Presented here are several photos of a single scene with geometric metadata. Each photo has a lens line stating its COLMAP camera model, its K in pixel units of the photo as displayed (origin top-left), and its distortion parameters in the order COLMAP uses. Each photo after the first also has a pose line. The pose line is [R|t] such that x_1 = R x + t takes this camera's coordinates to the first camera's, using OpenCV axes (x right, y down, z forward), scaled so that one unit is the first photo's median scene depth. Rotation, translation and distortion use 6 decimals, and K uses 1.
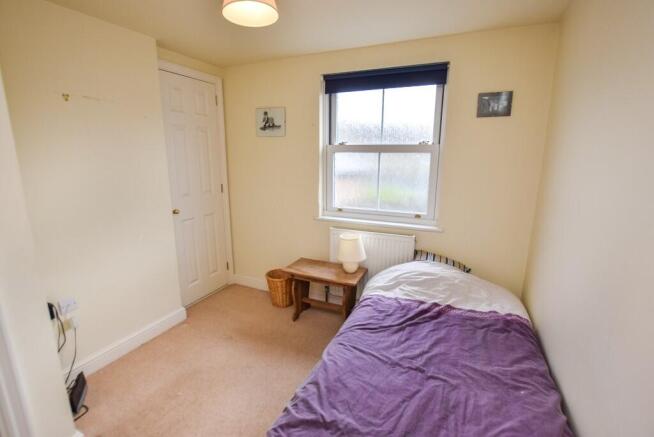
lens RADIAL K [[299.0, 0, 326.0], [0, 299.0, 215.4], [0, 0, 1]] dist [-0.022582, 0.000300]
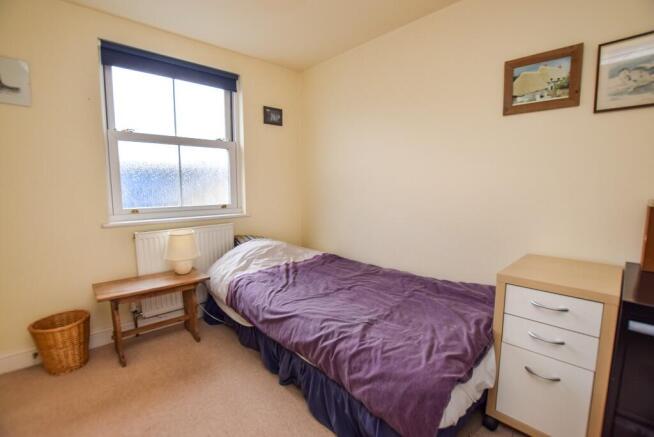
lens RADIAL K [[299.0, 0, 326.0], [0, 299.0, 215.4], [0, 0, 1]] dist [-0.022582, 0.000300]
pose [[0.403846, -0.105918, 0.908675, -0.559500], [0.170580, 0.984574, 0.038954, 0.059320], [-0.898783, 0.139270, 0.415684, 0.235622]]
